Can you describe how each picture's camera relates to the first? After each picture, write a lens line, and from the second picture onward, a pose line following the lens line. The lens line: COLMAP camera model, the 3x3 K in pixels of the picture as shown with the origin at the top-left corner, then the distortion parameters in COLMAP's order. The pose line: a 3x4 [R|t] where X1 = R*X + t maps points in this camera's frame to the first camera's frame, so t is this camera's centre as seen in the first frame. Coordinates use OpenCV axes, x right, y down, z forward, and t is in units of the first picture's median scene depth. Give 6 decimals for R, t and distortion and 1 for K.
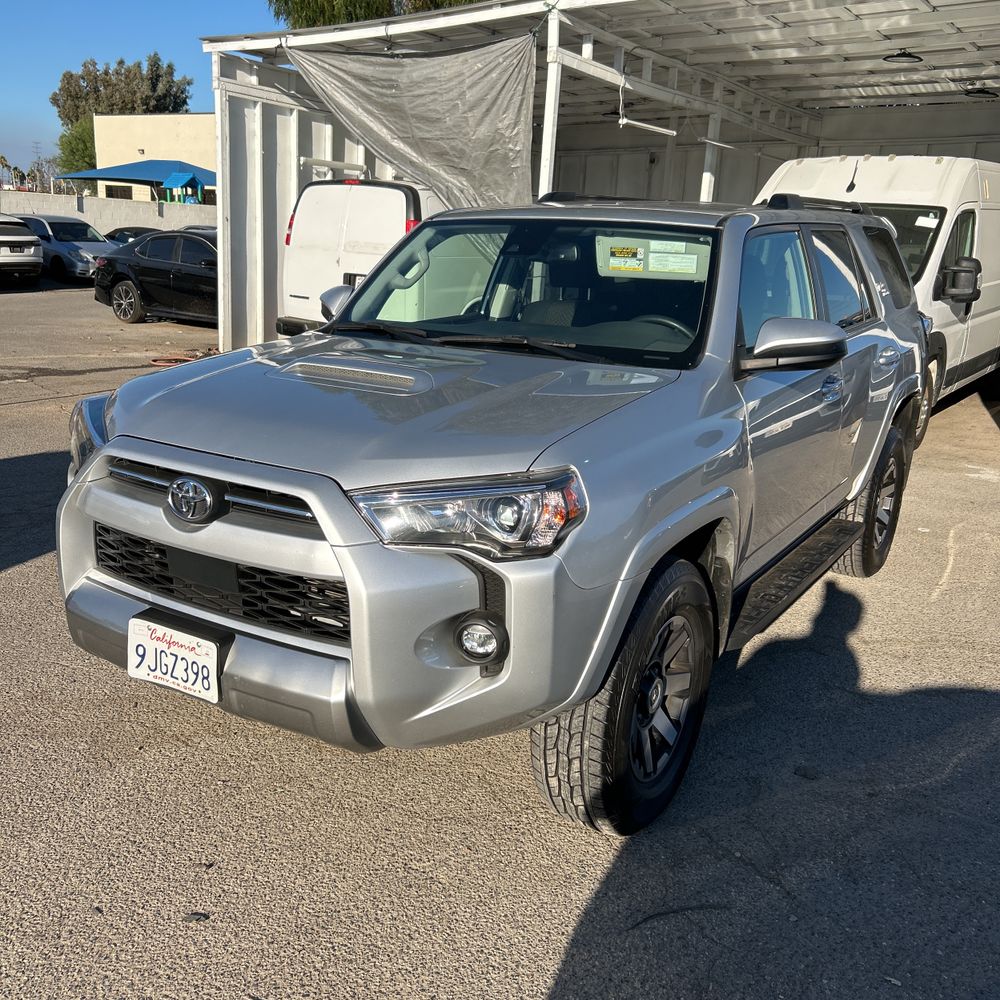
lens RADIAL K [[1002.7, 0, 466.9], [0, 1002.7, 484.8], [0, 0, 1]] dist [0.019786, -0.003530]
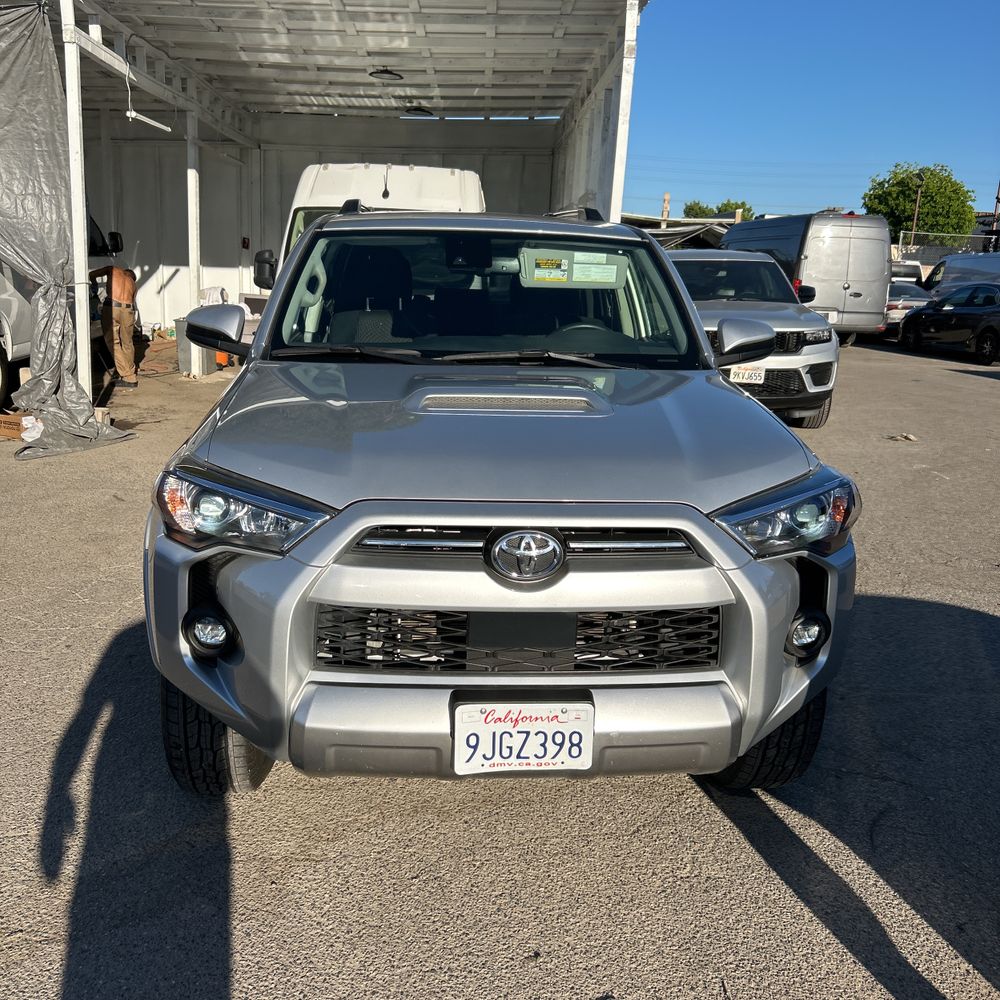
lens RADIAL K [[1004.1, 0, 483.6], [0, 1004.1, 498.0], [0, 0, 1]] dist [0.042040, -0.040126]
pose [[0.806109, -0.150400, 0.572336, -0.174182], [0.142631, 0.988031, 0.058750, -0.020198], [-0.574322, 0.034274, 0.817912, 0.062493]]
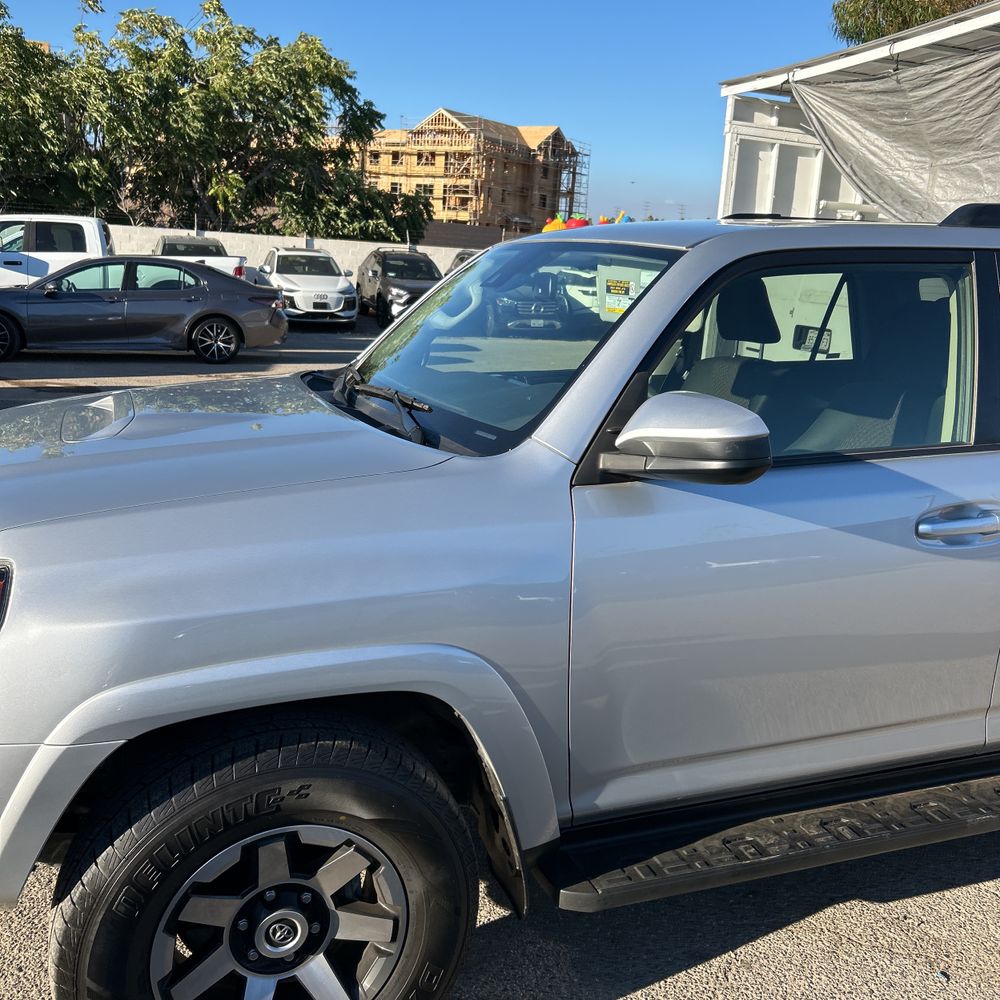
lens RADIAL K [[1002.7, 0, 466.9], [0, 1002.7, 484.8], [0, 0, 1]] dist [0.019786, -0.003530]
pose [[0.824154, 0.123771, -0.552676, 0.154467], [-0.151699, 0.988415, -0.004859, -0.024754], [0.545671, 0.087845, 0.833382, 0.121211]]
